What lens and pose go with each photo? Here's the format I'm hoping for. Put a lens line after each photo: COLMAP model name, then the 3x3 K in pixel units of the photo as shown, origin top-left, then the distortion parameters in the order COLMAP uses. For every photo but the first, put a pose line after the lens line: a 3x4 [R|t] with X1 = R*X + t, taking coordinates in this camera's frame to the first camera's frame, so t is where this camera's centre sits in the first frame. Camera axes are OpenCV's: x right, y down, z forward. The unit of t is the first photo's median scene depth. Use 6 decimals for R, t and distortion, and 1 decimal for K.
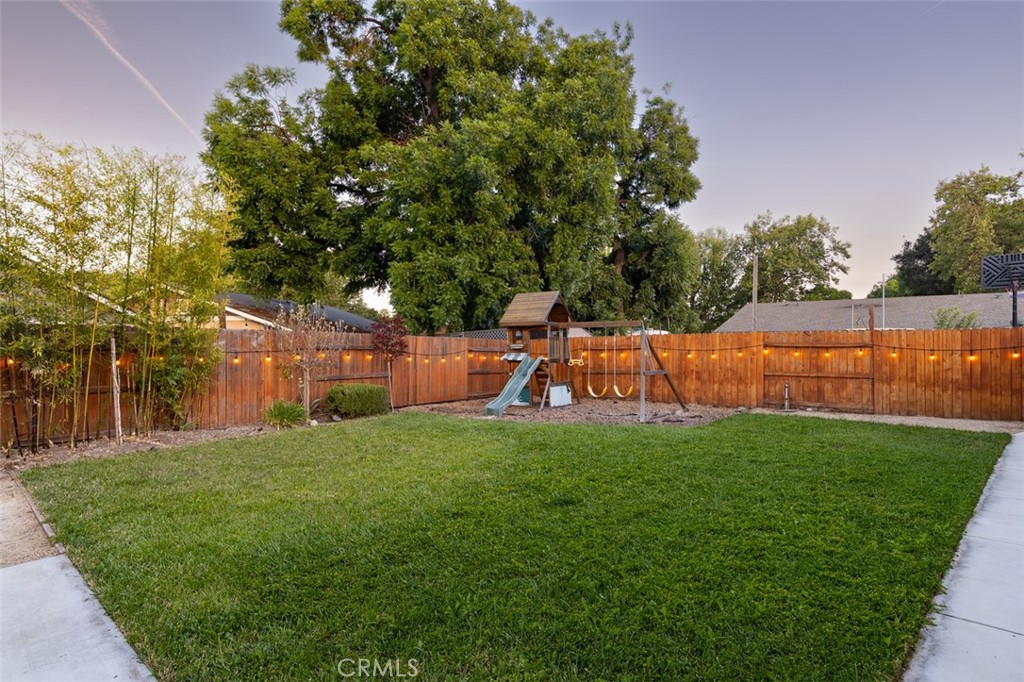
lens RADIAL K [[562.7, 0, 501.7], [0, 562.7, 334.4], [0, 0, 1]] dist [0.000371, -0.000471]
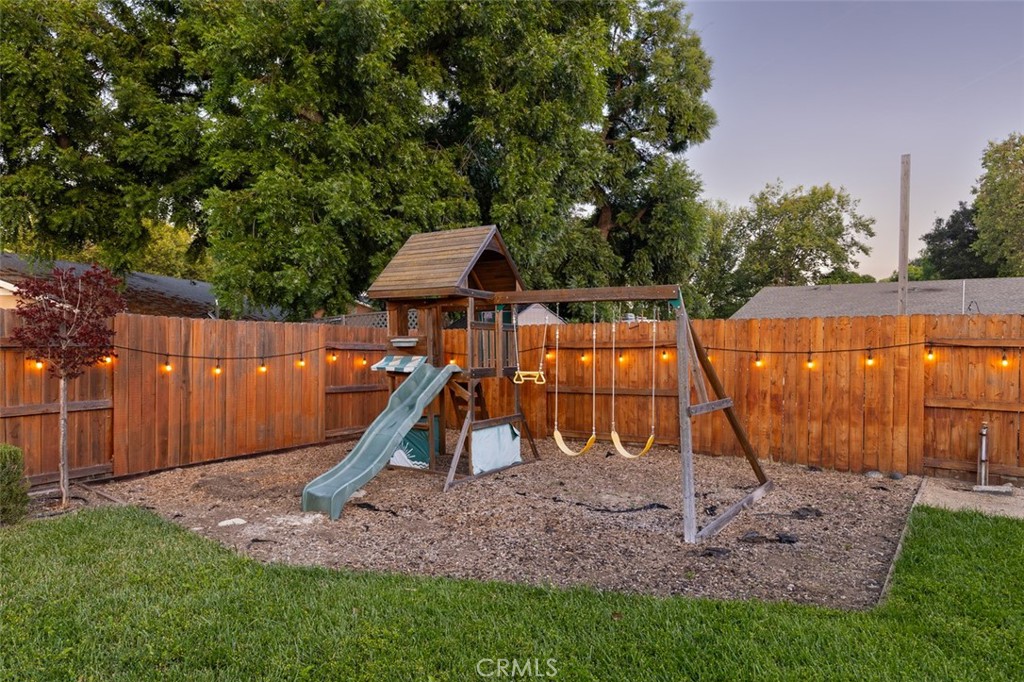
lens RADIAL K [[657.5, 0, 515.0], [0, 657.5, 344.1], [0, 0, 1]] dist [-0.002405, 0.000305]
pose [[0.996766, 0.006653, 0.080080, 0.050985], [-0.008948, 0.999558, 0.028334, 0.004838], [-0.079856, -0.028959, 0.996386, 0.307893]]
